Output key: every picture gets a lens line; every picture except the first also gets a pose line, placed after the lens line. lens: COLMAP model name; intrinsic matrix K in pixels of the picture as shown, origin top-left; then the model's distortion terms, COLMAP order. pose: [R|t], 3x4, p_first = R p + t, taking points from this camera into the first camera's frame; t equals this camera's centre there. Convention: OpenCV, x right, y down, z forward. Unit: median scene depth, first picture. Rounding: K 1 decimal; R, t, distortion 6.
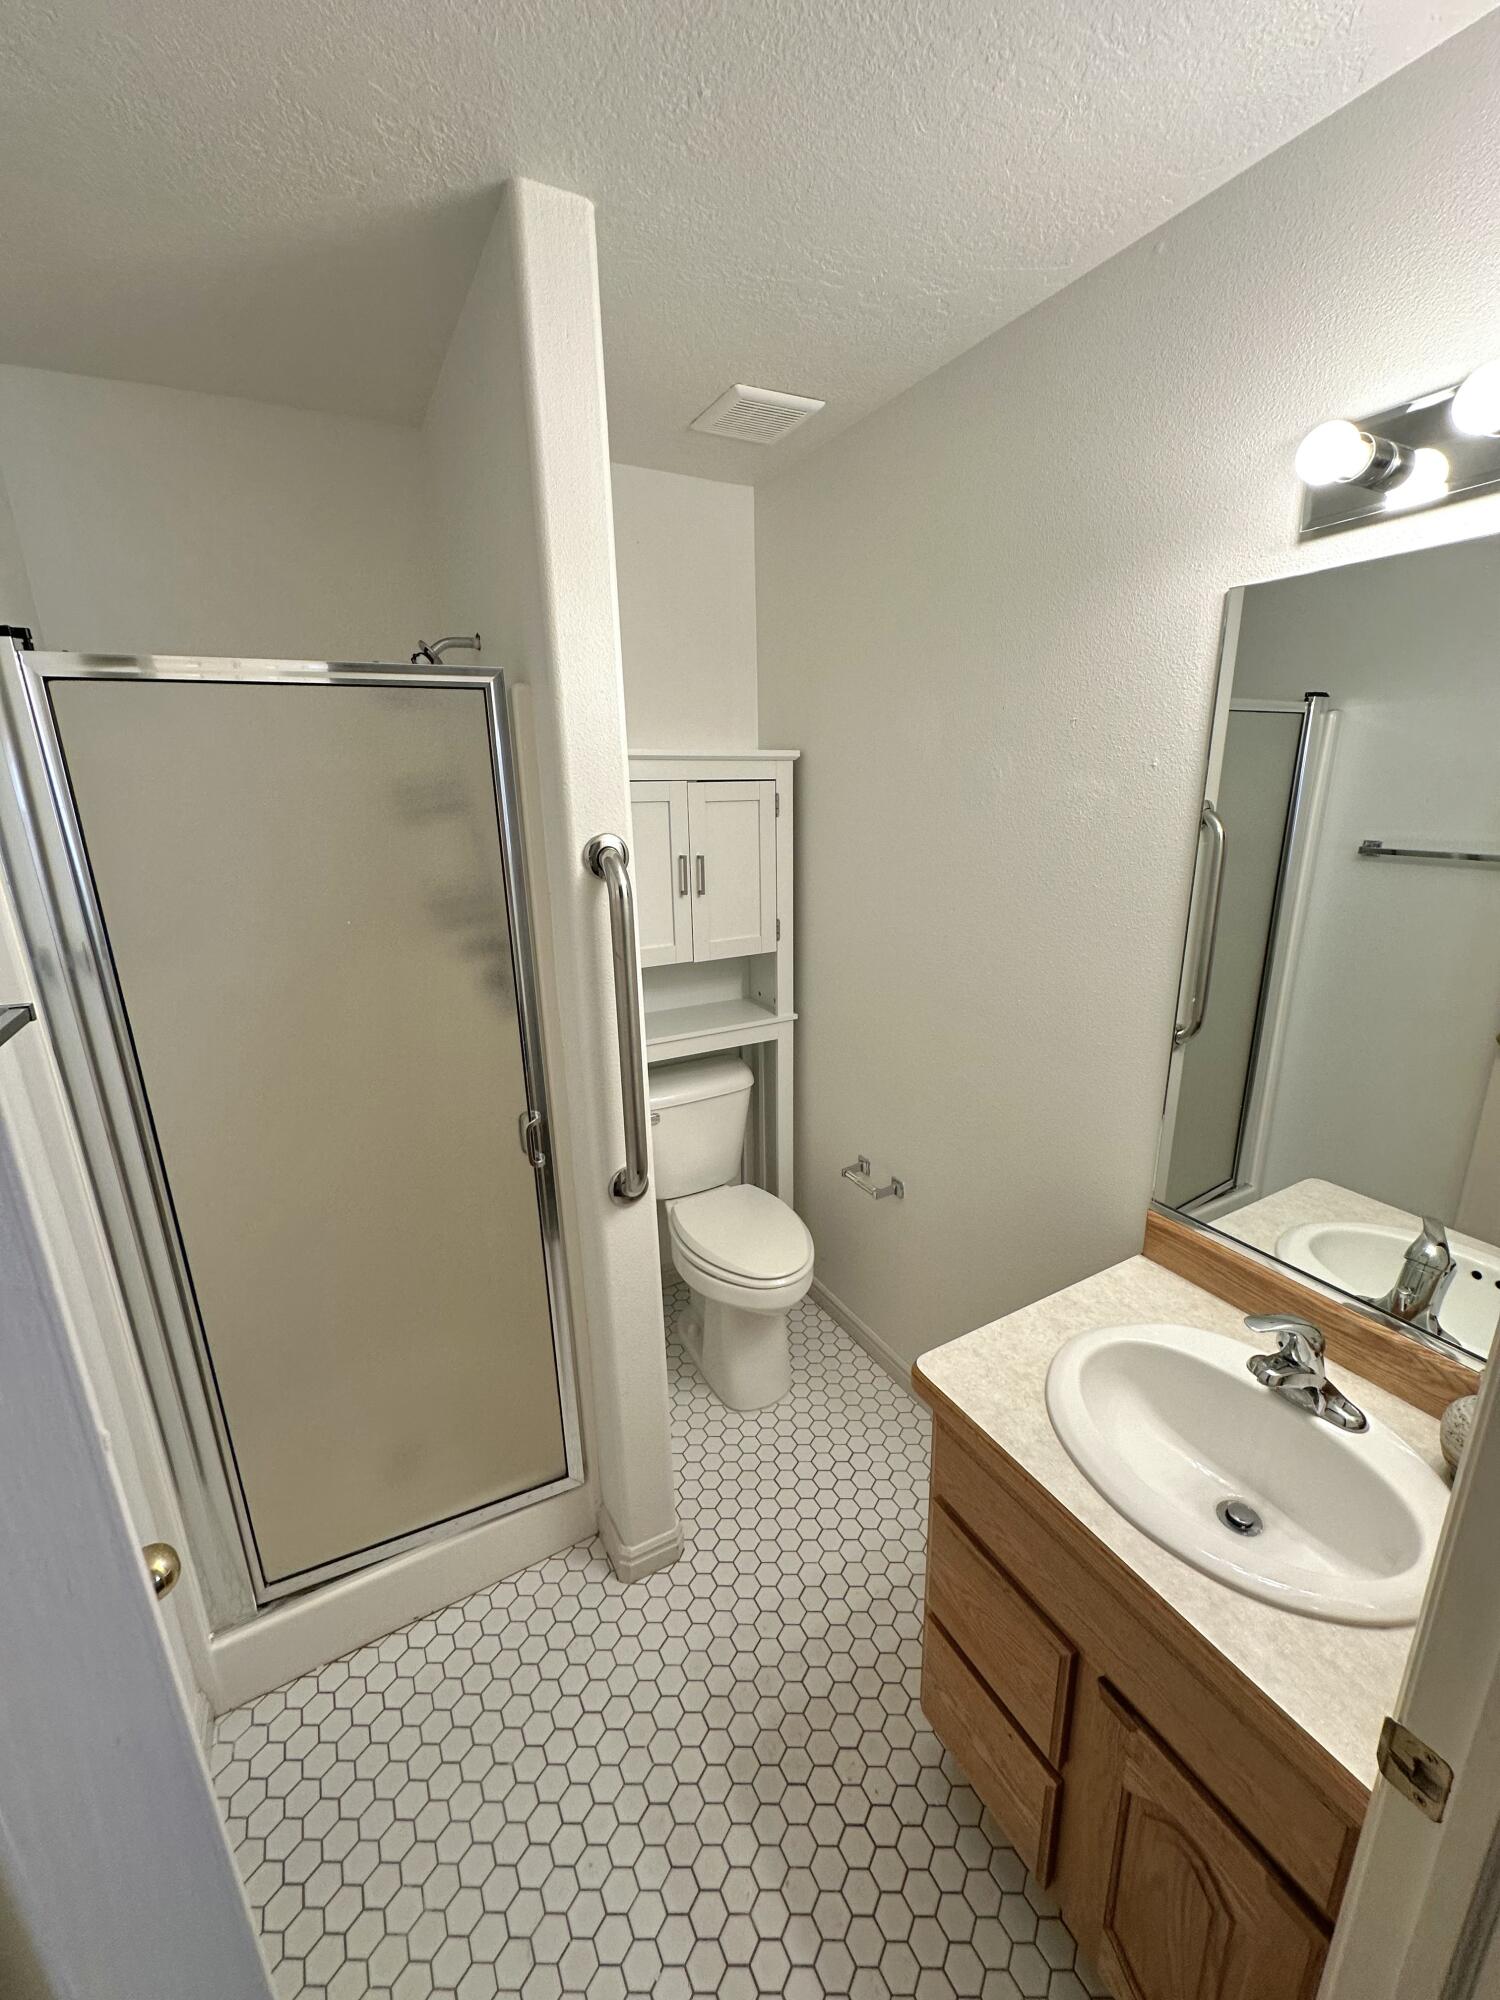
lens RADIAL K [[798.6, 0, 749.7], [0, 798.6, 1000.0], [0, 0, 1]] dist [-0.002075, 0.000793]
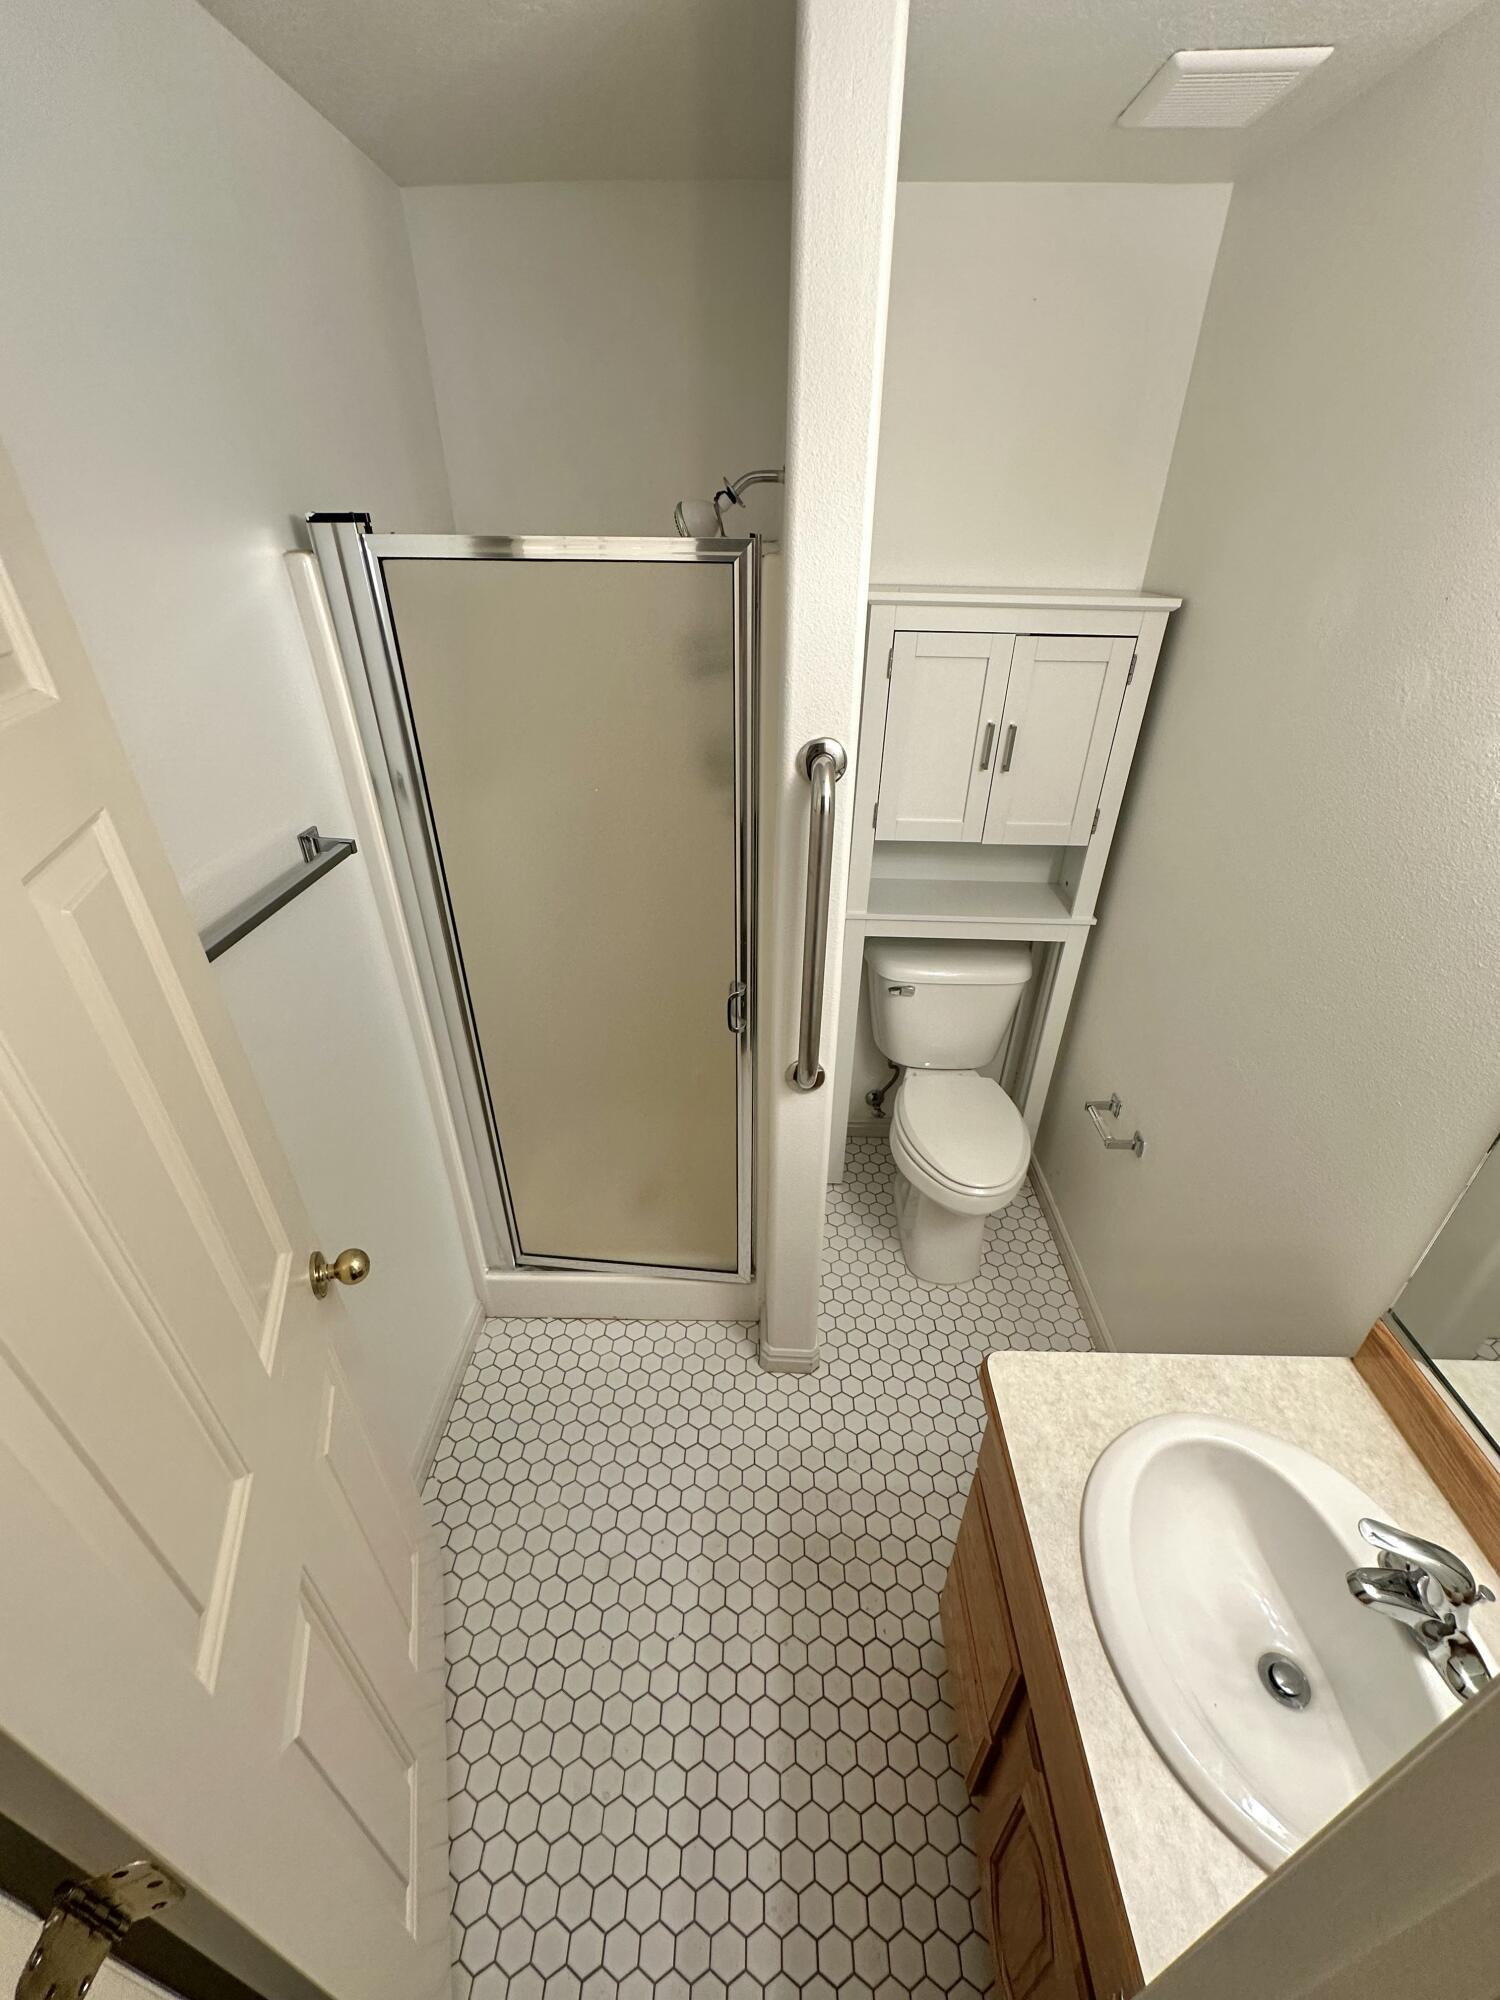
lens RADIAL K [[798.6, 0, 751.1], [0, 798.6, 999.2], [0, 0, 1]] dist [-0.002075, 0.000793]
pose [[0.863955, 0.280328, -0.418327, 0.181604], [-0.159236, 0.940182, 0.301167, -0.153499], [0.477729, -0.193582, 0.856913, 0.078922]]
